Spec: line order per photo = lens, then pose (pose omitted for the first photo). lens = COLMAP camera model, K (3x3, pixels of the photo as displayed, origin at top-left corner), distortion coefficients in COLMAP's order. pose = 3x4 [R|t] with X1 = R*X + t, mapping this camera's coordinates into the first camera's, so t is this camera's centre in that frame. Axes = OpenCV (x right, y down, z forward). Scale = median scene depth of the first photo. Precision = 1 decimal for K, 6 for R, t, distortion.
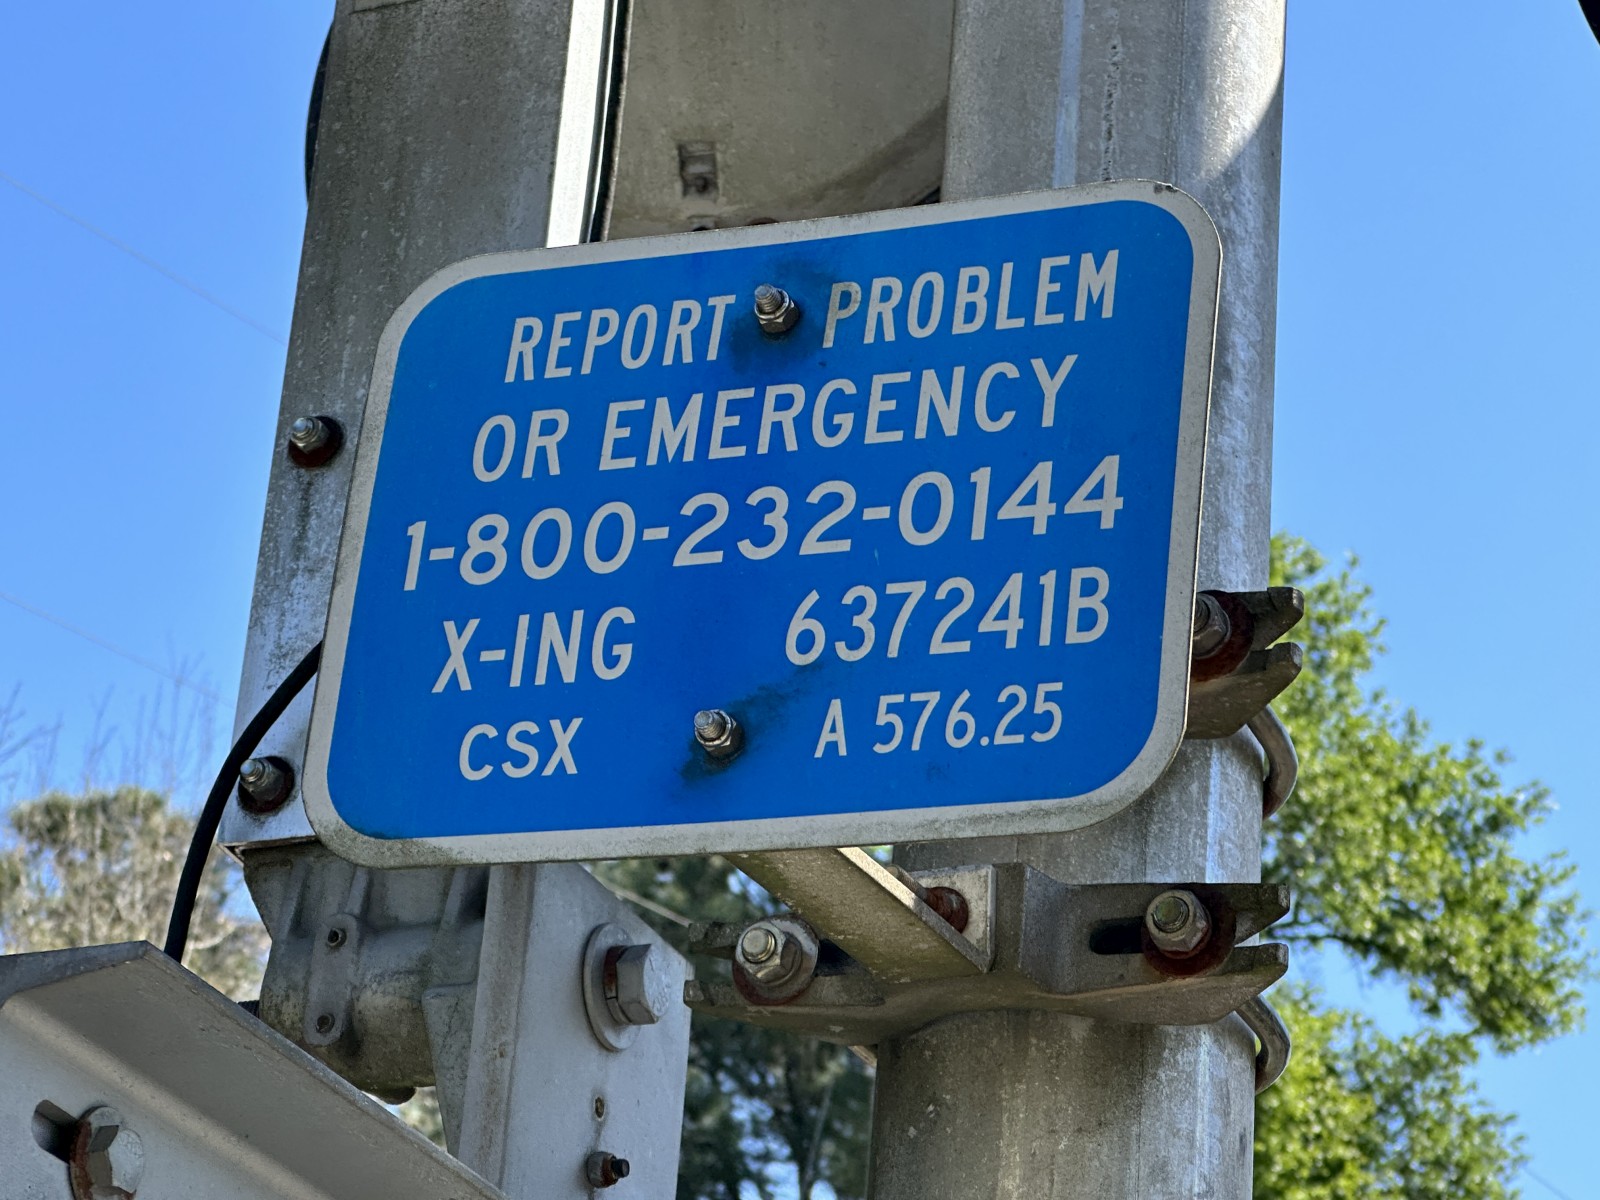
lens RADIAL K [[4031.8, 0, 800.0], [0, 4031.8, 600.0], [0, 0, 1]] dist [0.032215, 0.489198]
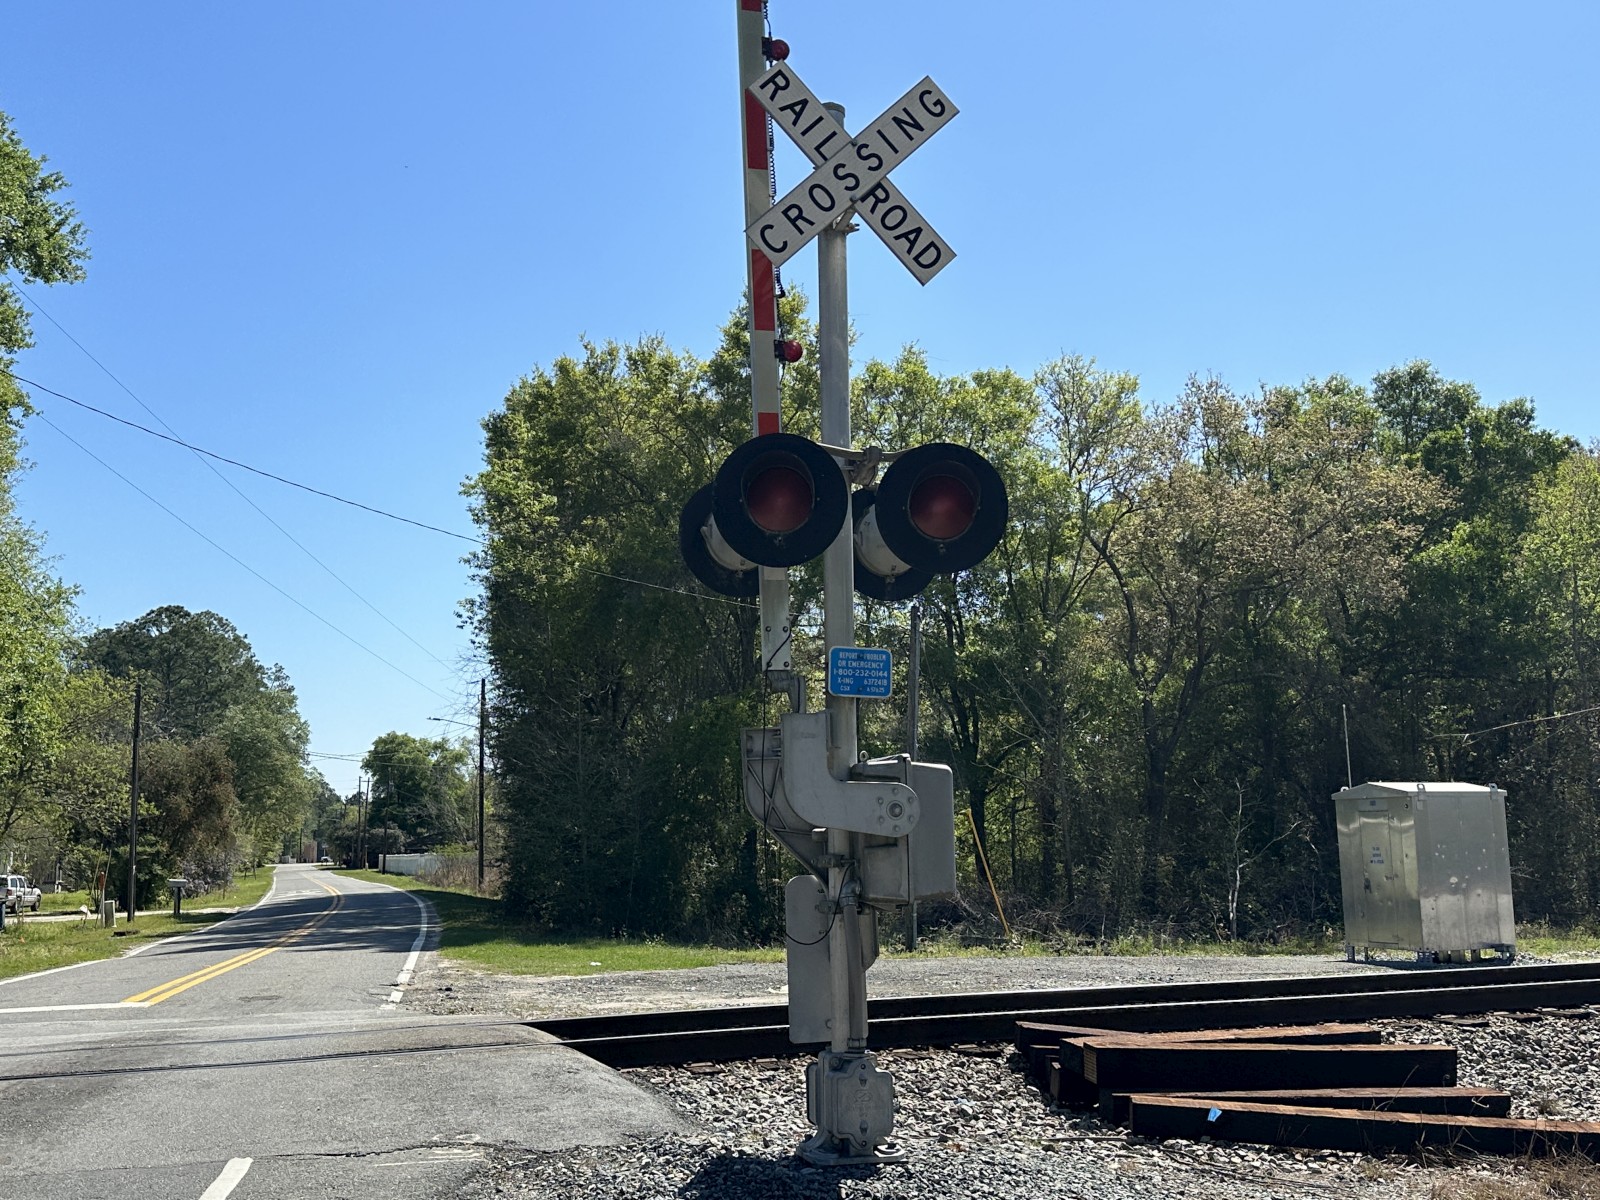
lens RADIAL K [[1670.0, 0, 800.0], [0, 1670.0, 600.0], [0, 0, 1]] dist [0.005019, 0.006105]
pose [[0.777858, -0.000858, 0.628439, -3.775549], [-0.197678, 0.948905, 0.245974, -1.623526], [-0.596540, -0.315562, 0.737944, -3.044500]]
